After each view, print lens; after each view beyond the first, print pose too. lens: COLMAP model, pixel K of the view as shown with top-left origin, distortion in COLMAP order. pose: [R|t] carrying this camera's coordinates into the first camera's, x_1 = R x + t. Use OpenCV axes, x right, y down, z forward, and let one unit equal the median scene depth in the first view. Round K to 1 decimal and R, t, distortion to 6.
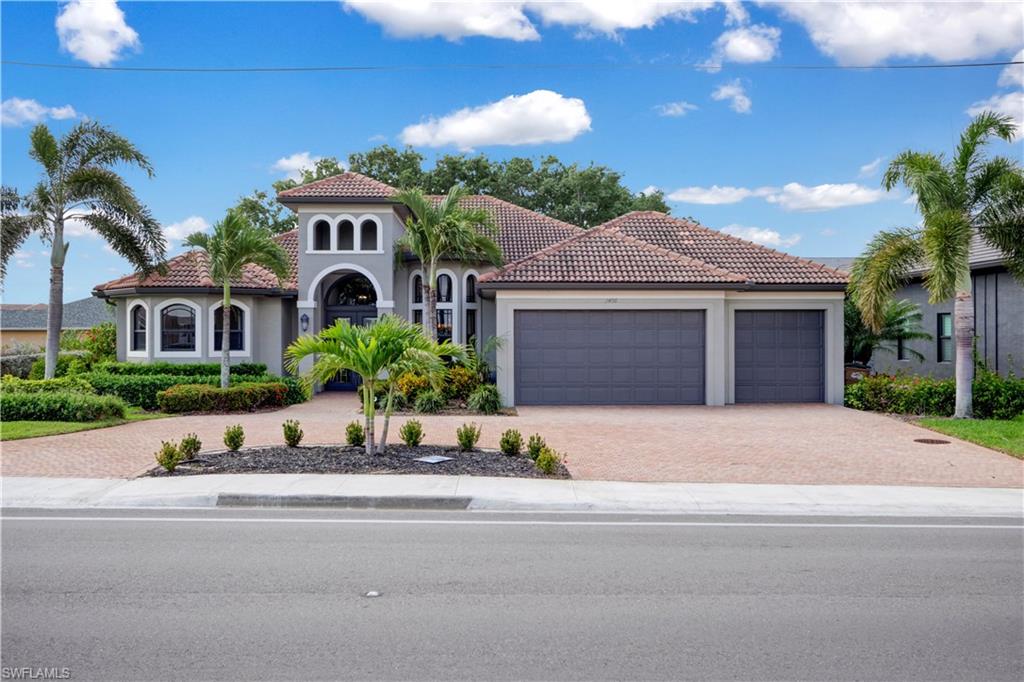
lens RADIAL K [[998.0, 0, 507.6], [0, 998.0, 339.9], [0, 0, 1]] dist [0.022145, 0.000000]
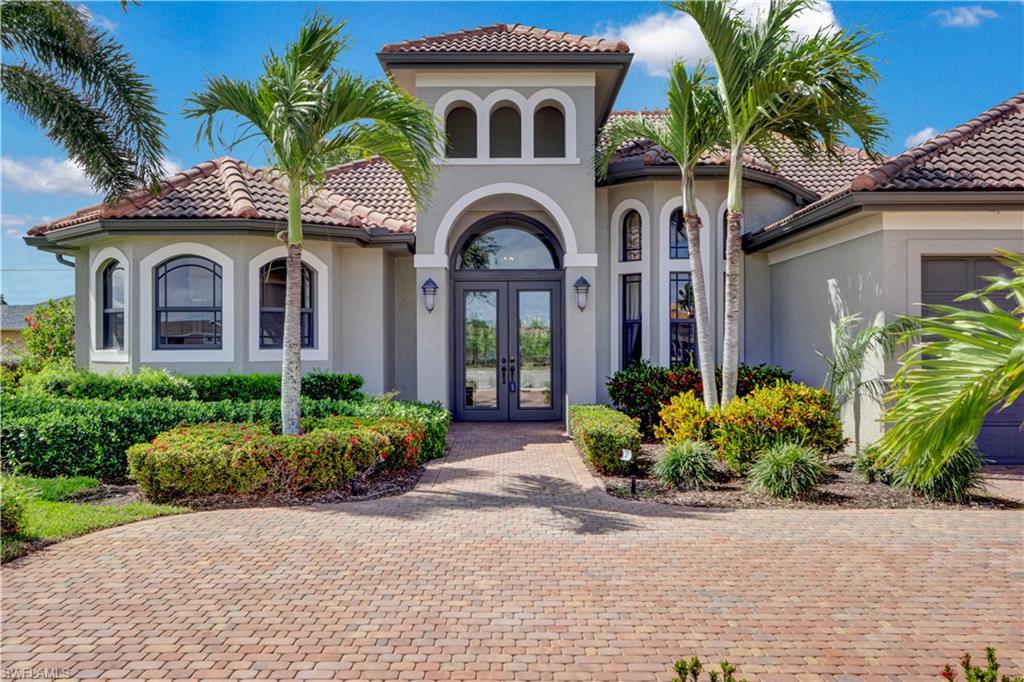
lens RADIAL K [[998.0, 0, 516.5], [0, 998.0, 343.2], [0, 0, 1]] dist [0.022145, 0.000000]
pose [[0.999890, -0.000226, -0.014860, -0.158641], [0.000220, 1.000000, -0.000371, 0.008497], [0.014860, 0.000368, 0.999890, 0.505767]]
